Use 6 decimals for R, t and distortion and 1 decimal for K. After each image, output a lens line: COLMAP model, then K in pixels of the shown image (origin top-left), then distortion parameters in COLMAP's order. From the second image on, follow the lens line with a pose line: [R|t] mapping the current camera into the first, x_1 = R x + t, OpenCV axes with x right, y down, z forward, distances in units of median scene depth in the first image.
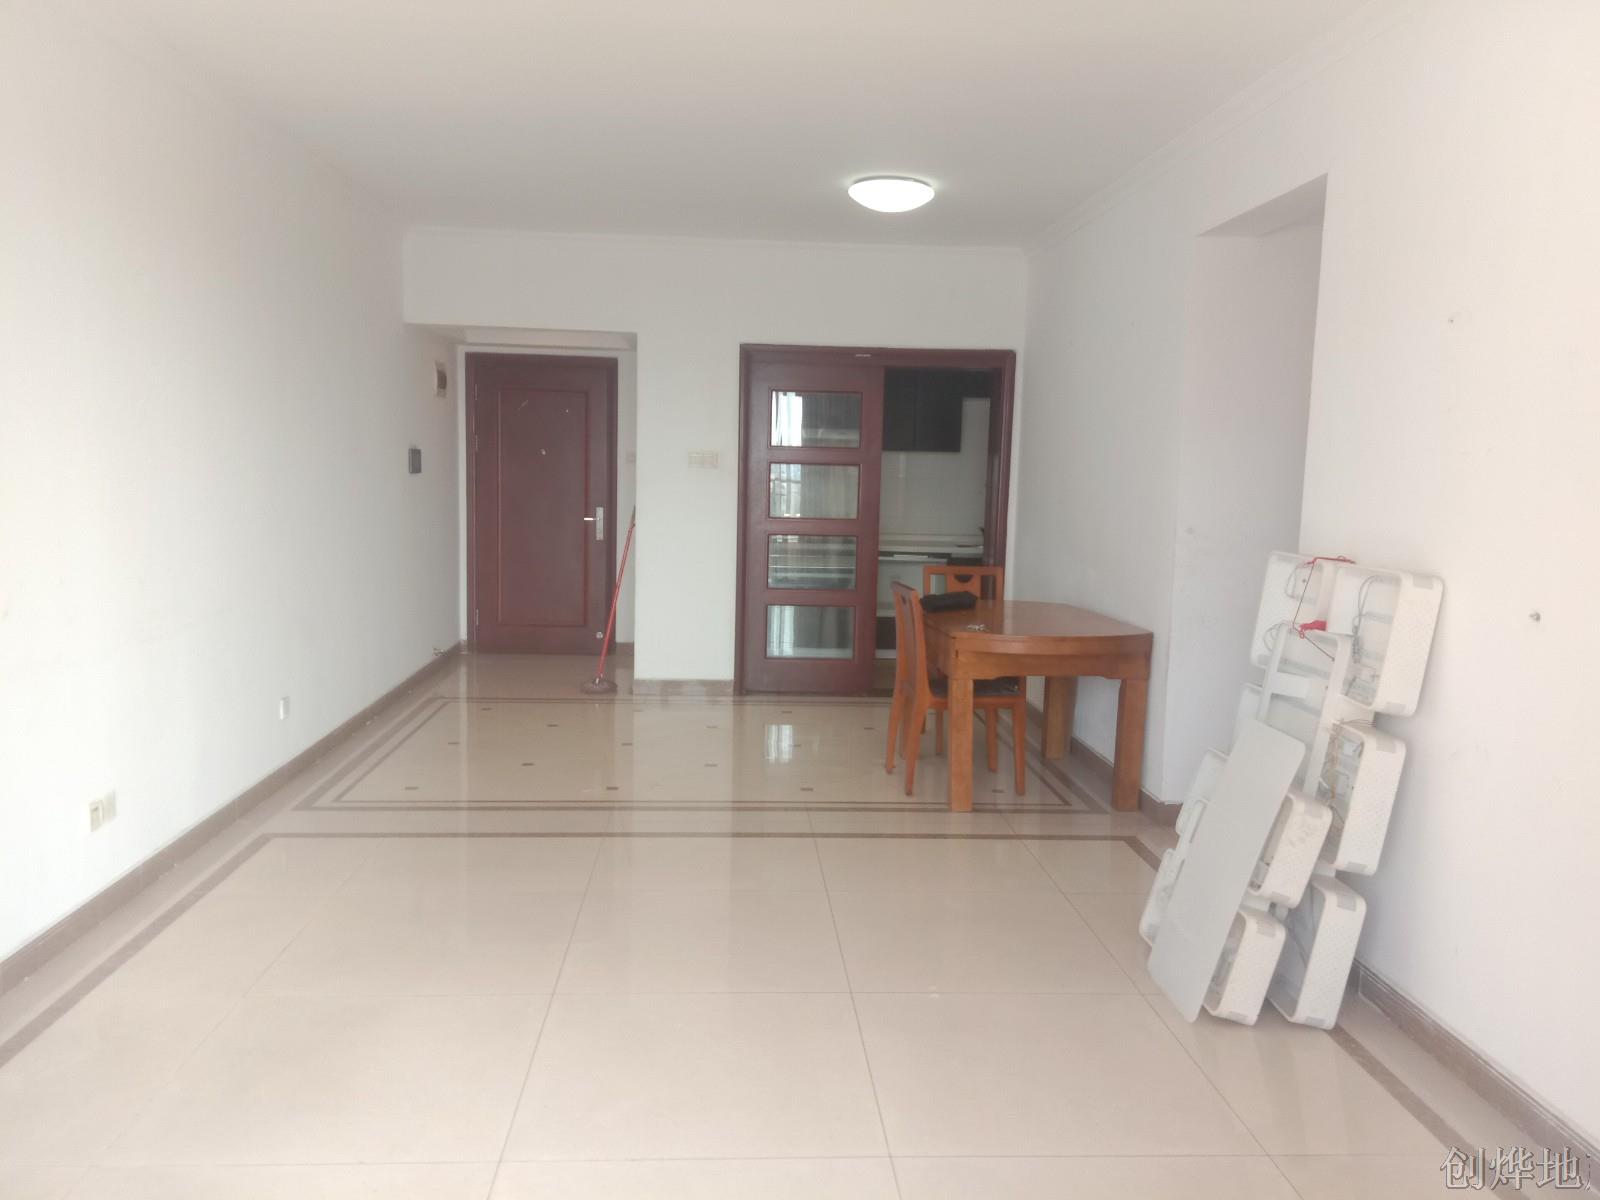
lens RADIAL K [[1279.9, 0, 800.8], [0, 1279.9, 612.6], [0, 0, 1]] dist [0.011917, -0.004566]
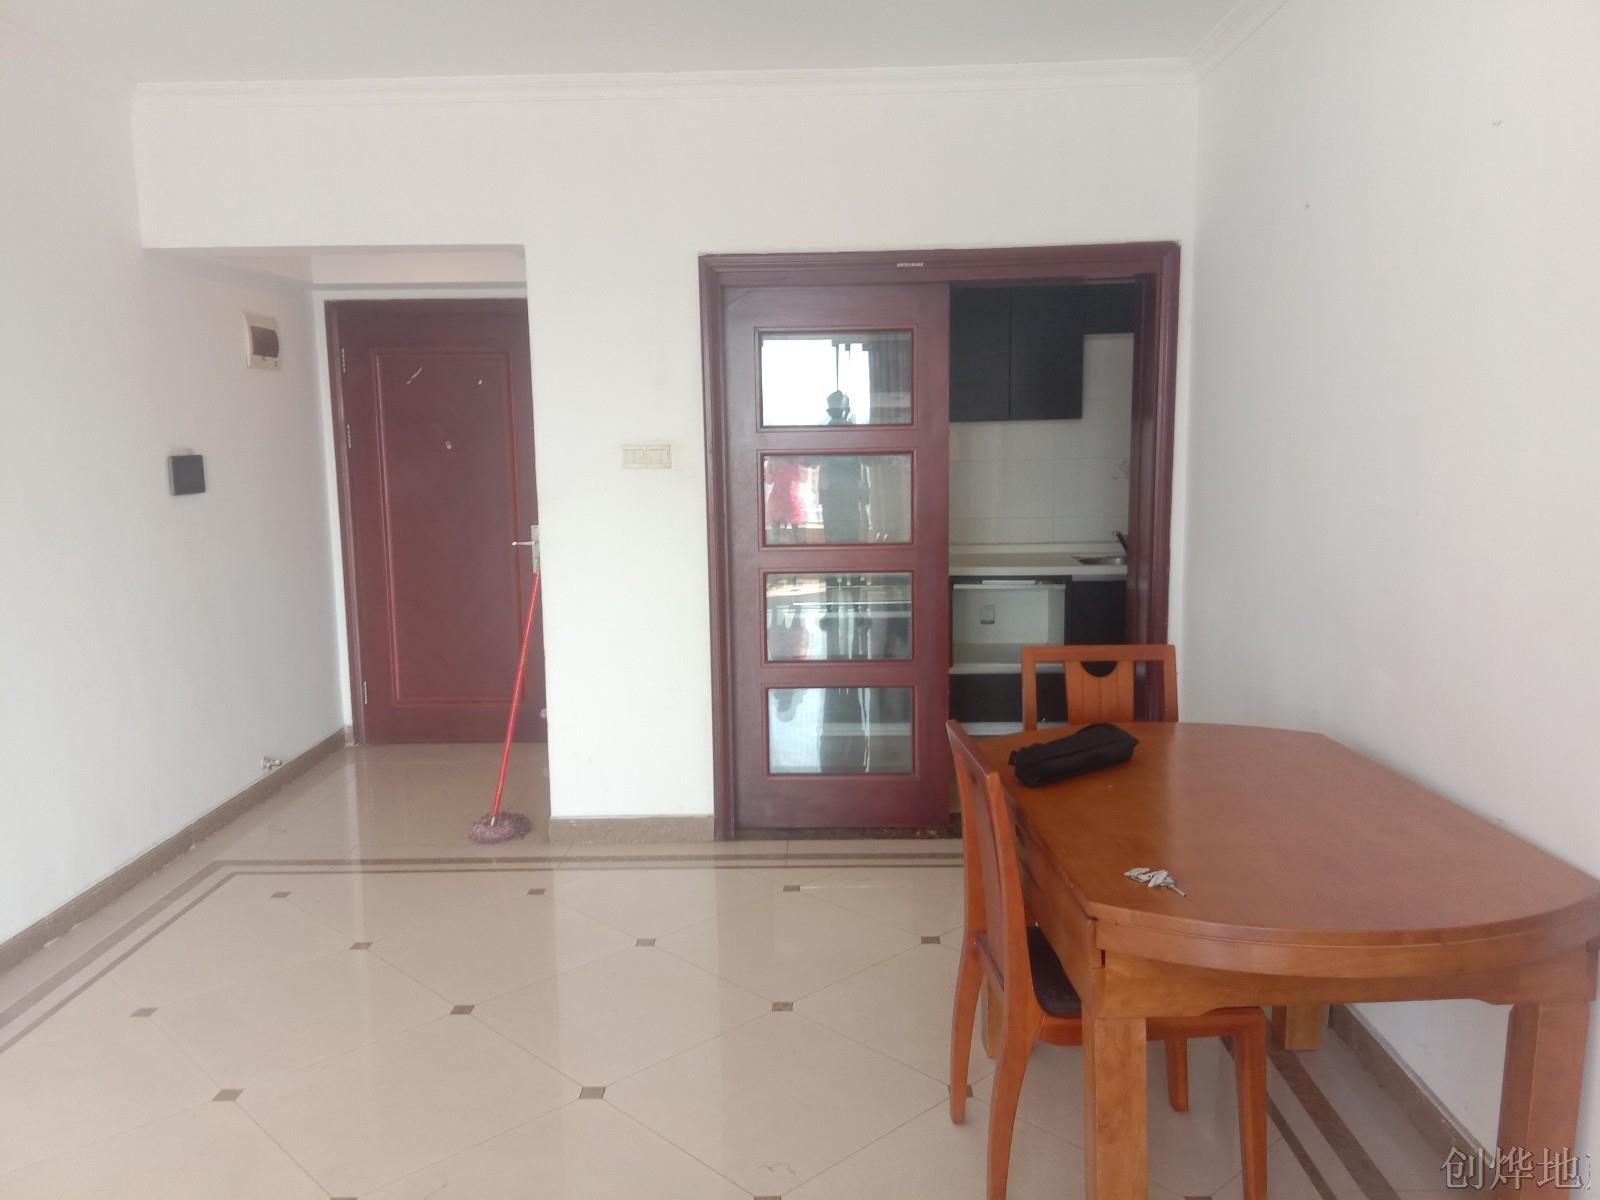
lens RADIAL K [[1279.9, 0, 794.5], [0, 1279.9, 586.9], [0, 0, 1]] dist [0.011917, -0.004566]
pose [[0.995119, -0.028066, -0.094604, 0.045630], [0.028874, 0.999557, 0.007174, -0.058524], [0.094361, -0.009870, 0.995489, 0.401828]]
